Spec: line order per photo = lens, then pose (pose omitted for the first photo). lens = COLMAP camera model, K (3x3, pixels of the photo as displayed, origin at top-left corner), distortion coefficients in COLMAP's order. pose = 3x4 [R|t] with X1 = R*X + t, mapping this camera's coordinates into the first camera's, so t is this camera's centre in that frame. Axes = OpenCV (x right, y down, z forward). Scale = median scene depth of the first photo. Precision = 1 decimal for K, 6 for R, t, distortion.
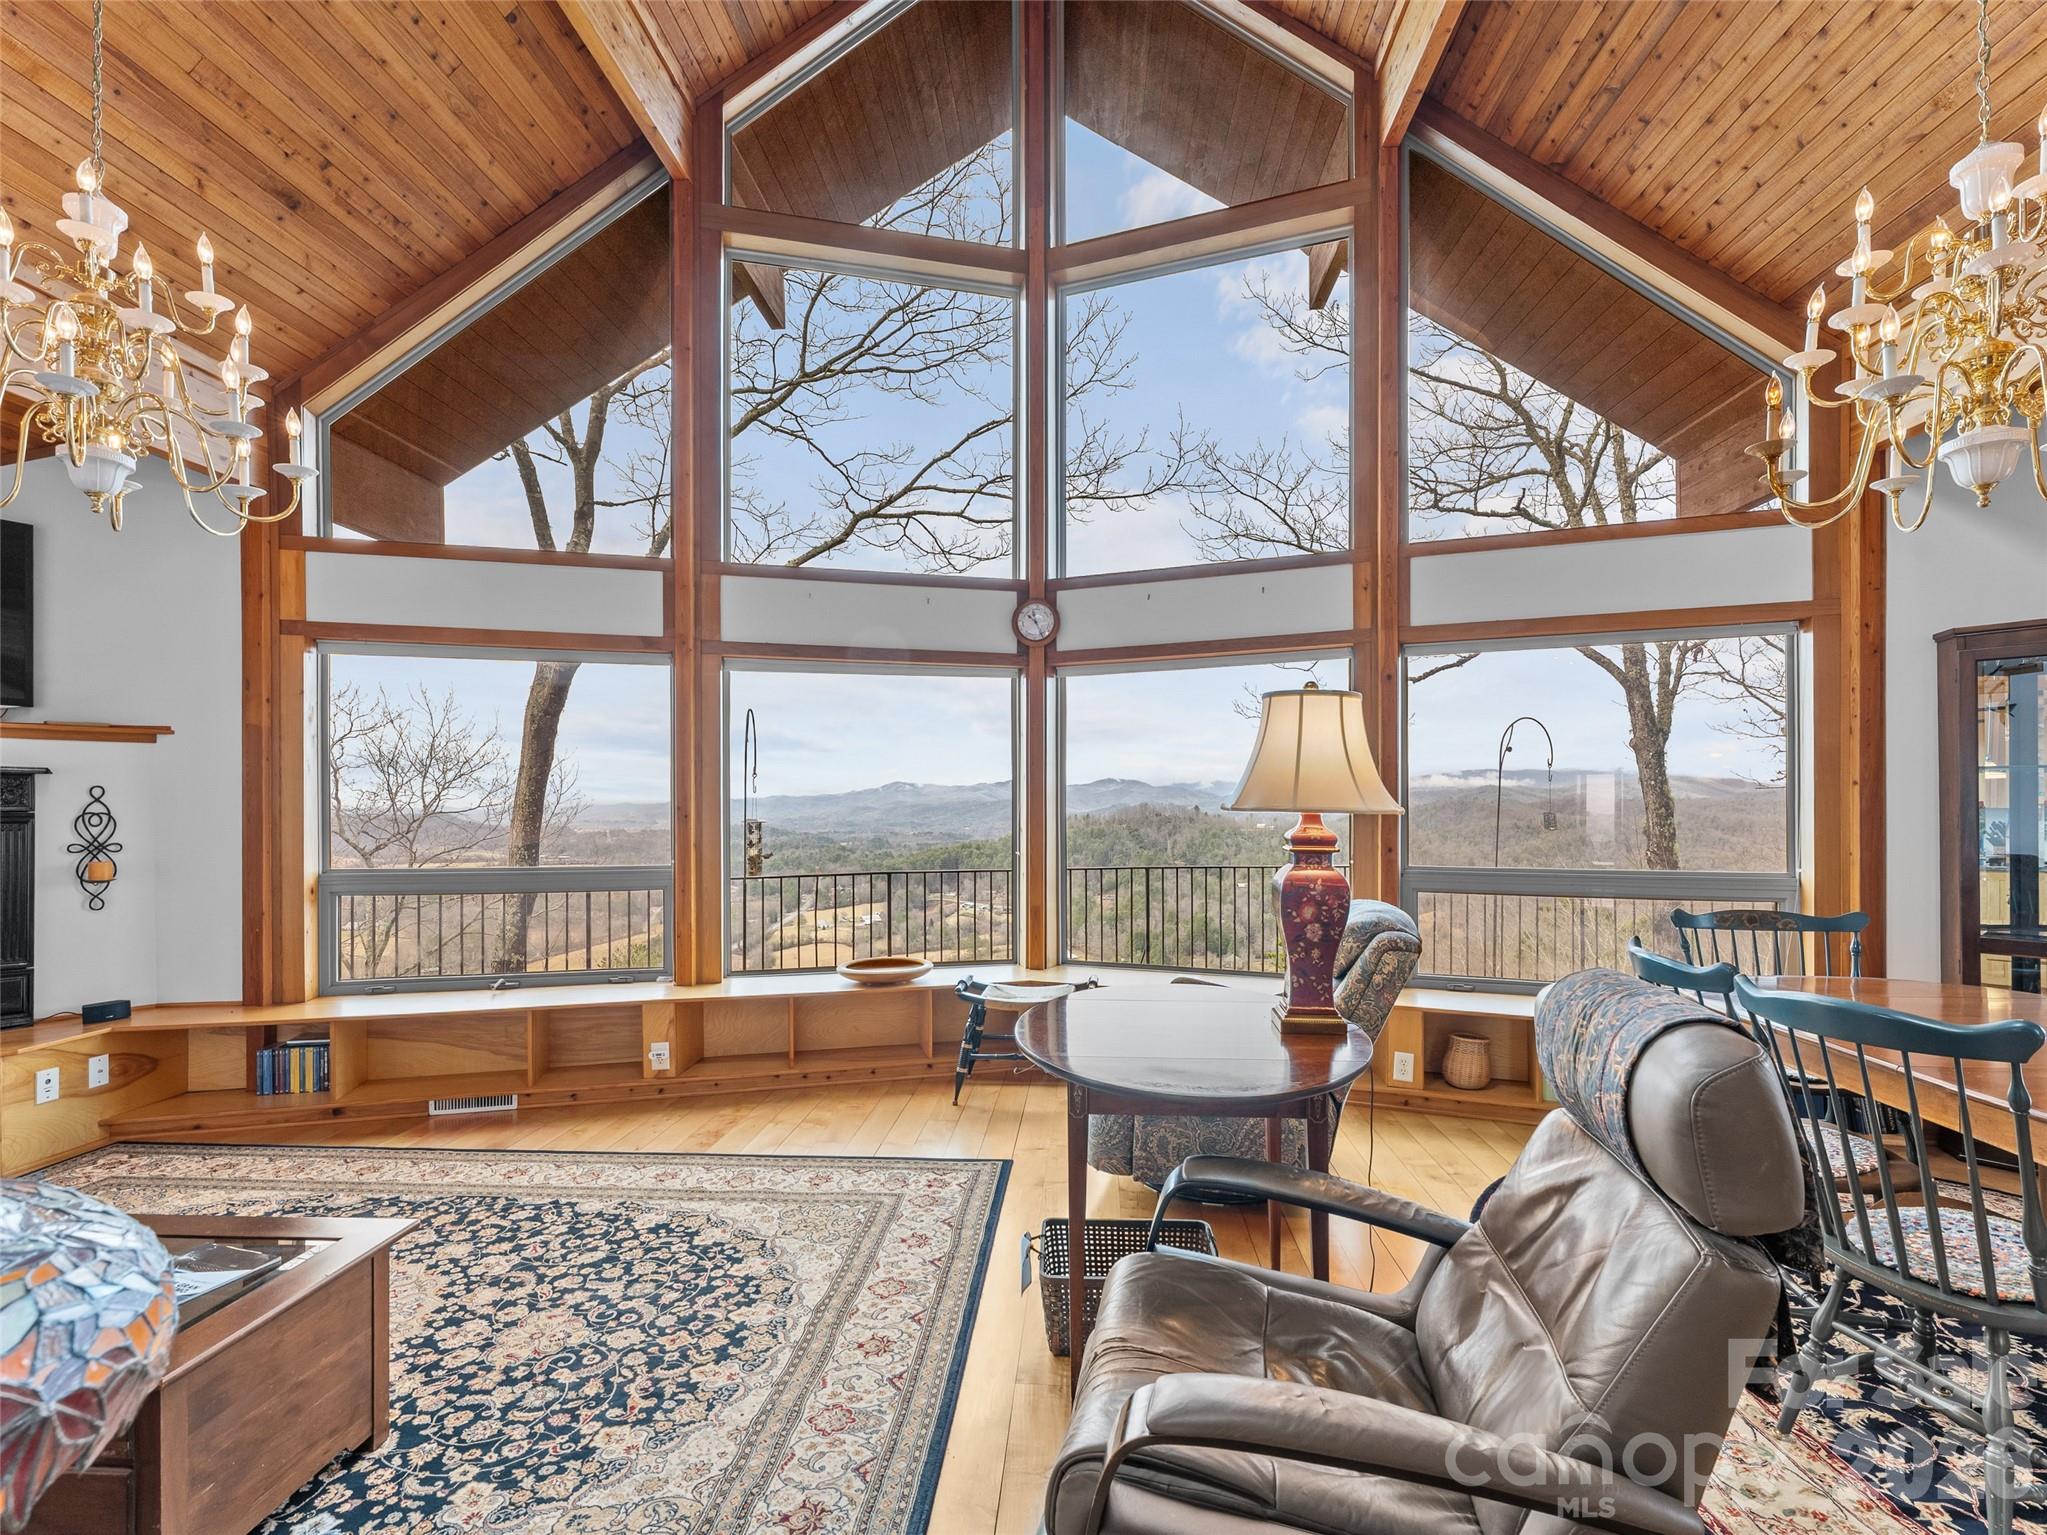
lens RADIAL K [[938.5, 0, 1027.3], [0, 938.5, 802.2], [0, 0, 1]] dist [0.001355, -0.000436]
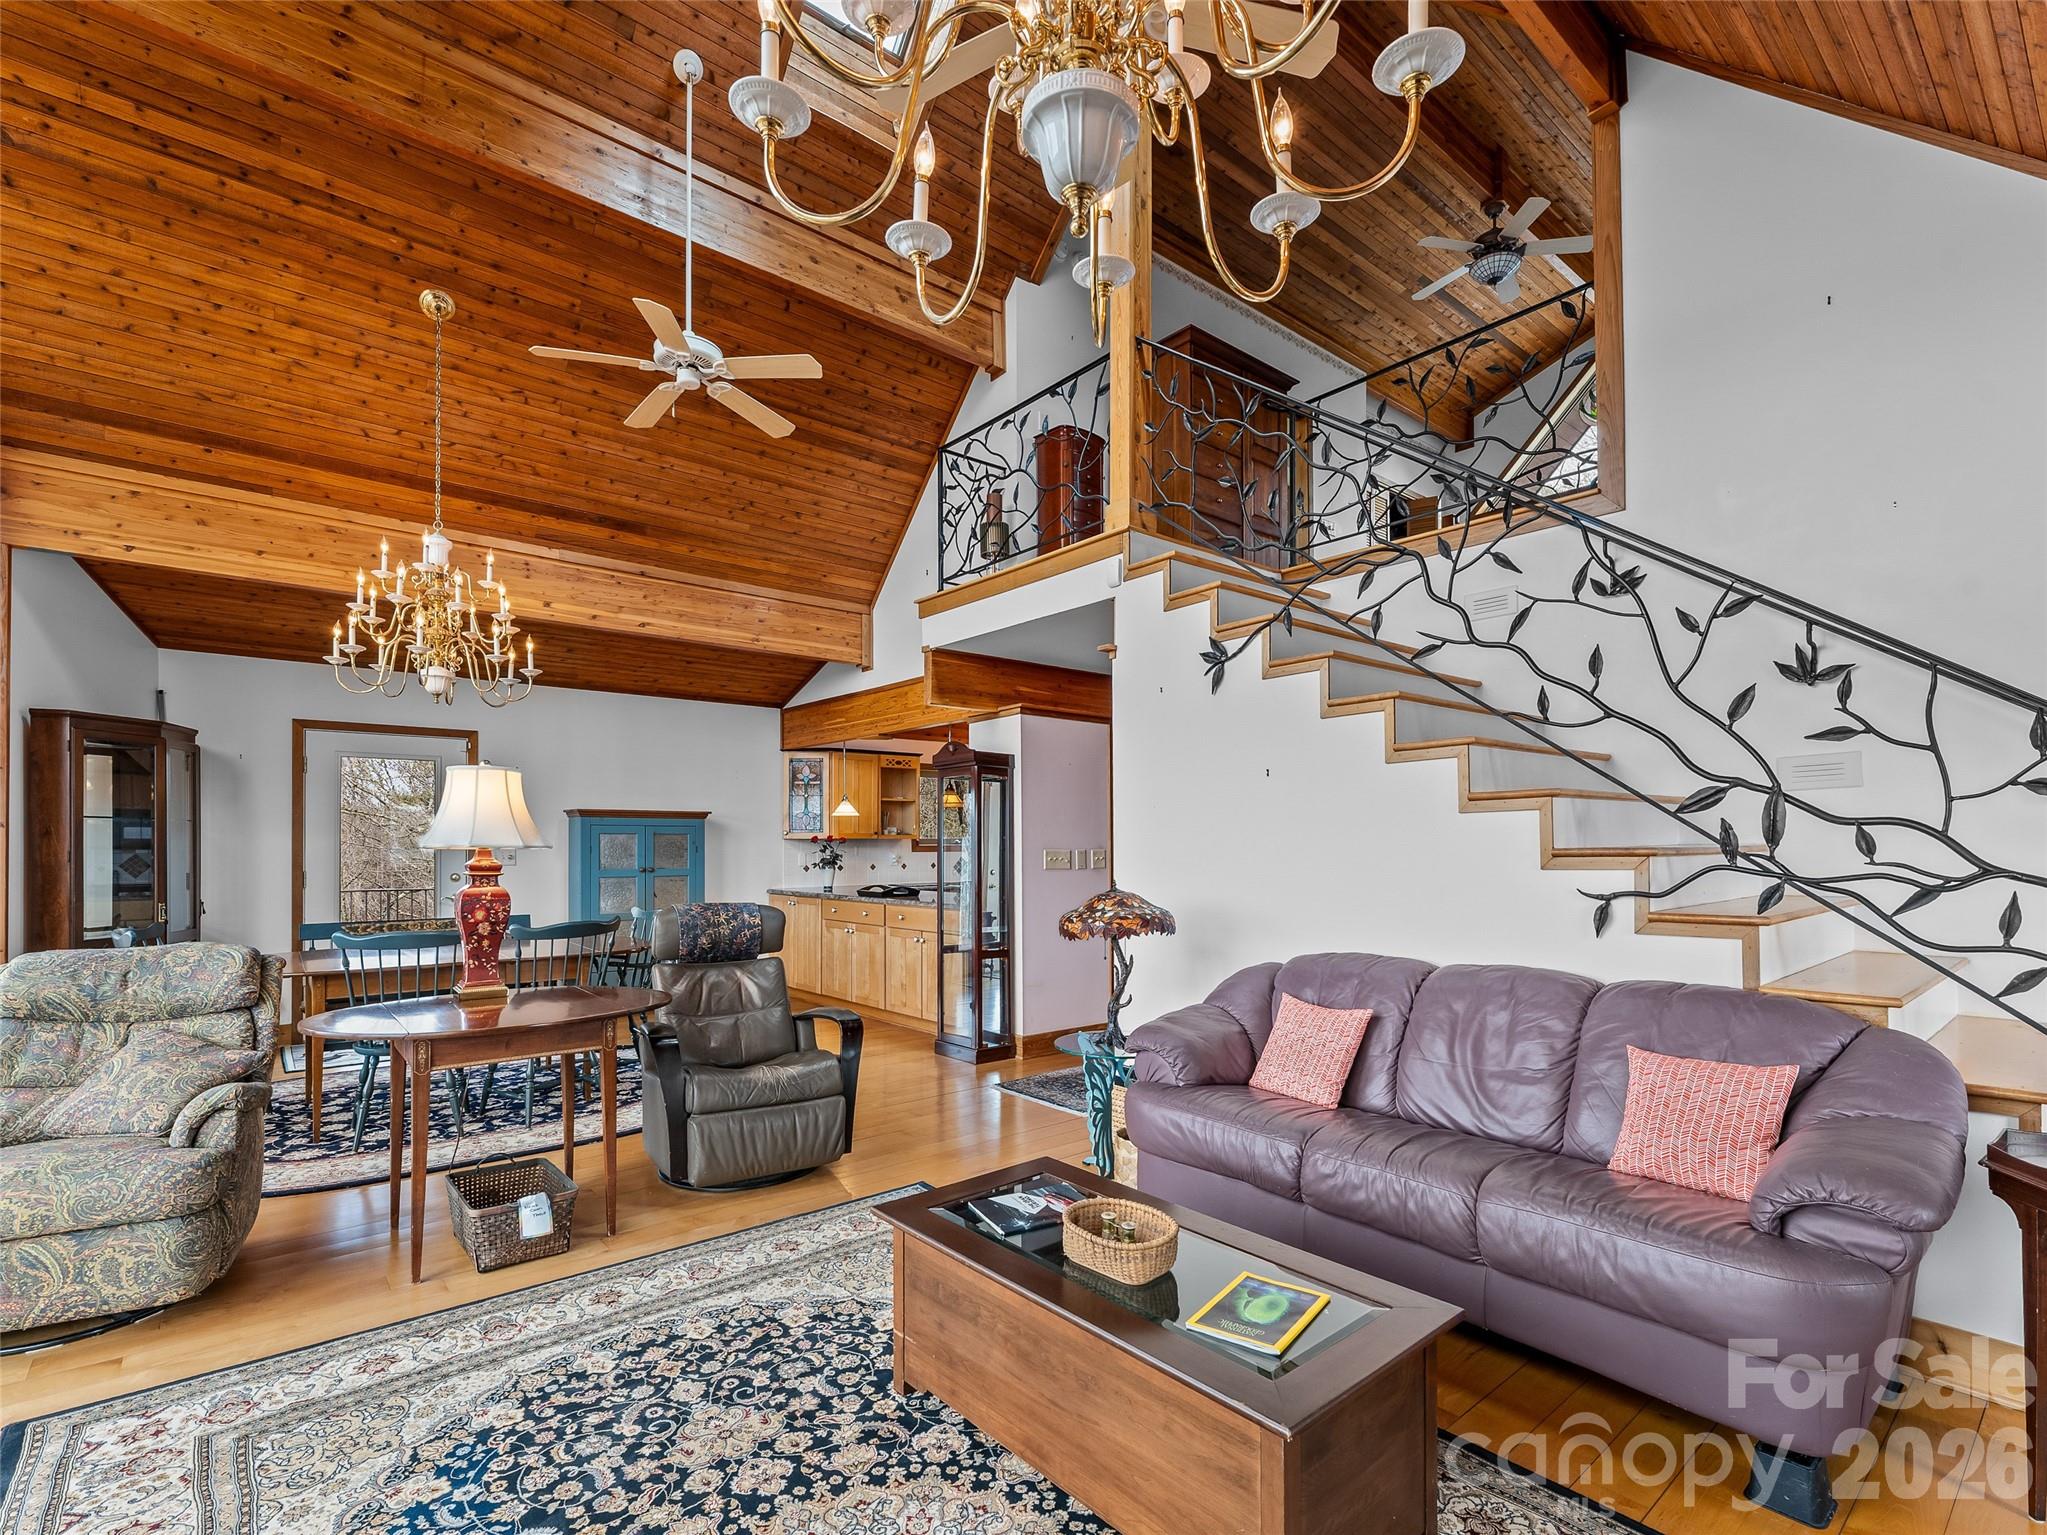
lens RADIAL K [[972.1, 0, 1044.2], [0, 972.1, 826.9], [0, 0, 1]] dist [0.003420, 0.000121]
pose [[-0.696200, 0.014640, 0.717699, -0.951649], [-0.002761, 0.999730, -0.023072, 0.006646], [-0.717843, -0.018044, -0.695971, 0.971603]]
